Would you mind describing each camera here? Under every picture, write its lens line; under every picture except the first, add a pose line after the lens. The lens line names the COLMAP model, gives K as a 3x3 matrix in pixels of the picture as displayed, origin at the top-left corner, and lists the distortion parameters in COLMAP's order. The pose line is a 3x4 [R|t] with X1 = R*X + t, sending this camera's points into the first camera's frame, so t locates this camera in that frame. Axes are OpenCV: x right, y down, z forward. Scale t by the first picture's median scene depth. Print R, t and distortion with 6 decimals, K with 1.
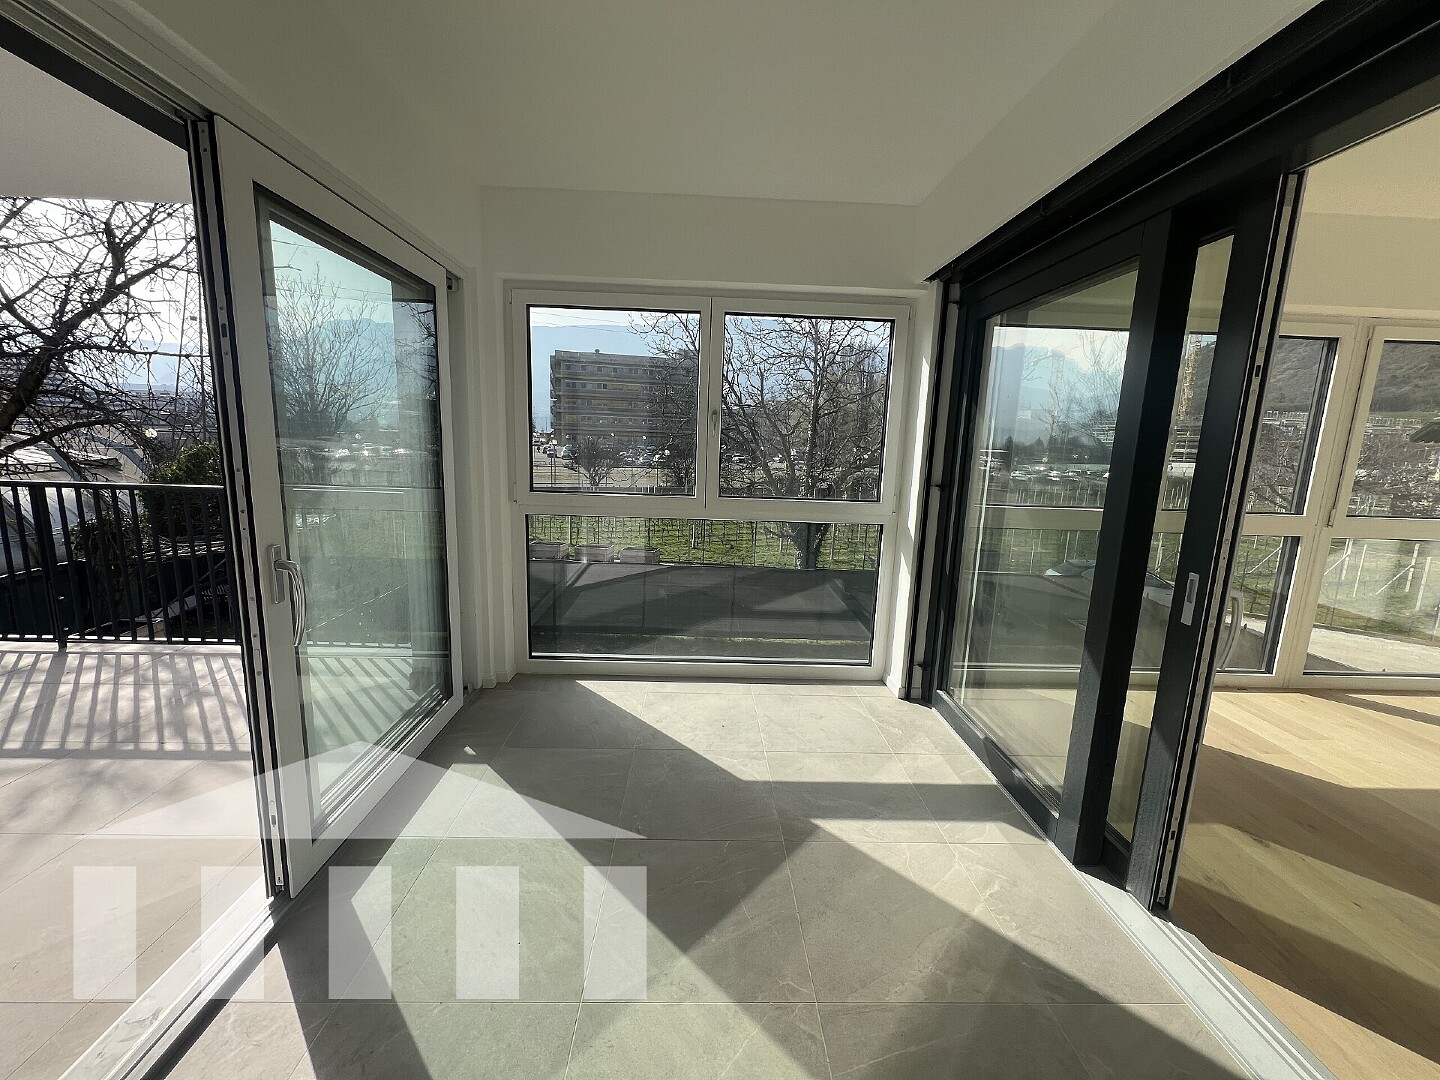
lens RADIAL K [[574.8, 0, 720.0], [0, 574.8, 540.0], [0, 0, 1]] dist [-0.001089, -0.000241]
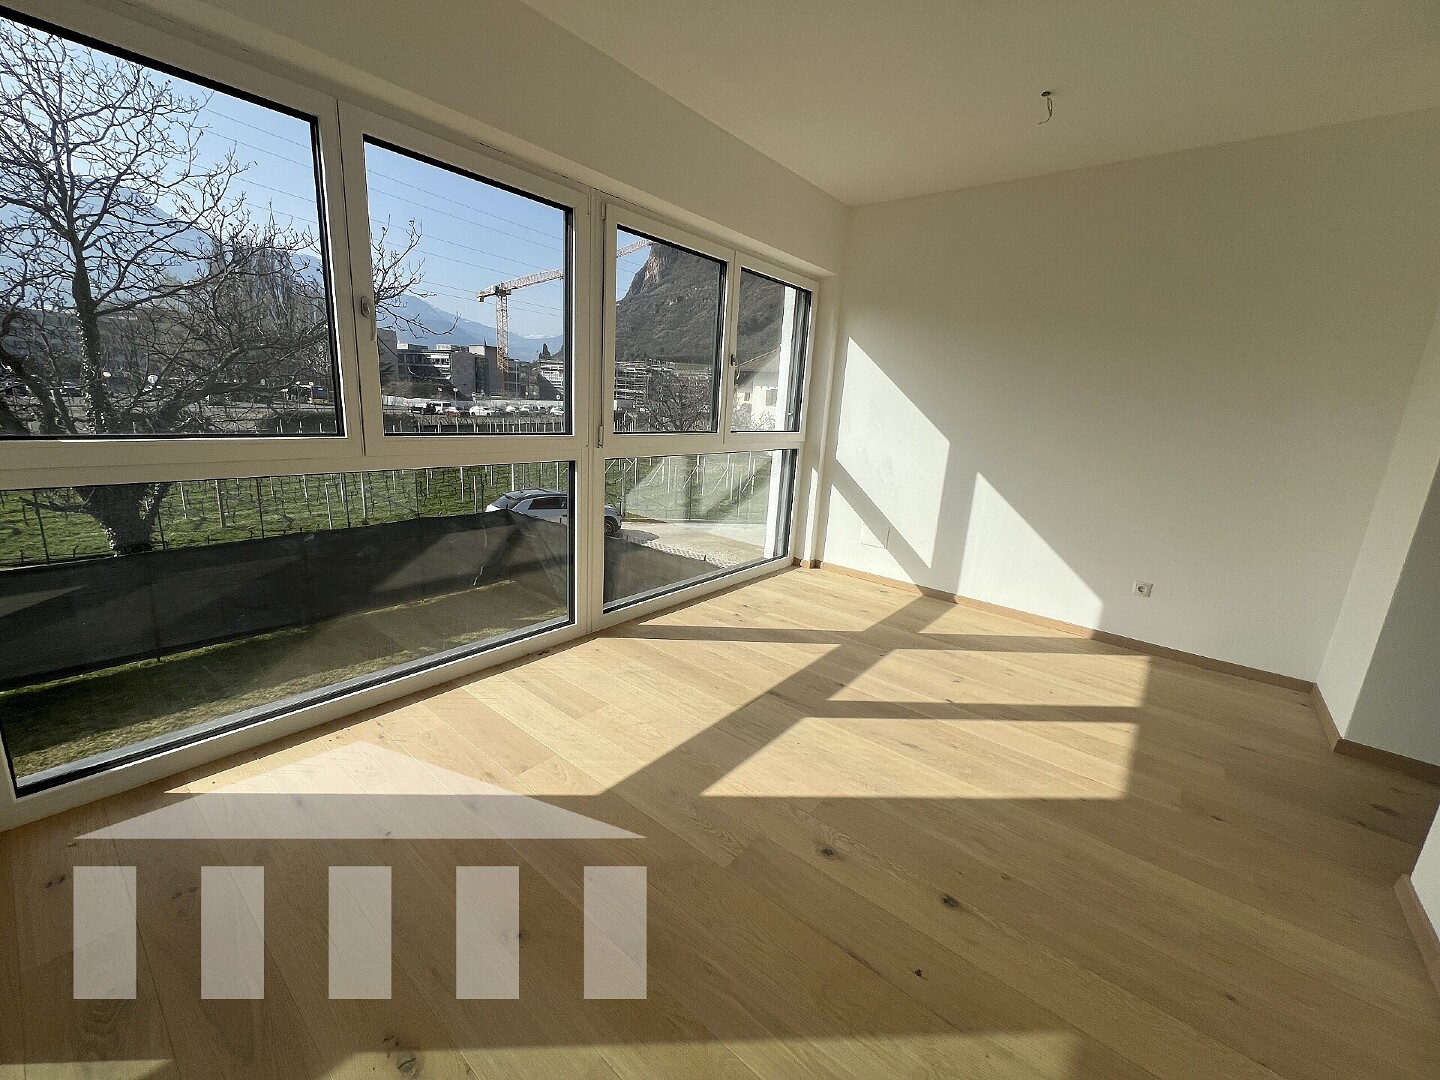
lens RADIAL K [[574.8, 0, 720.0], [0, 574.8, 540.0], [0, 0, 1]] dist [-0.001089, -0.000241]
pose [[0.653306, -0.174951, 0.736603, 0.126981], [0.094750, 0.984178, 0.149717, 0.000838], [-0.751141, -0.028018, 0.659546, 0.070382]]
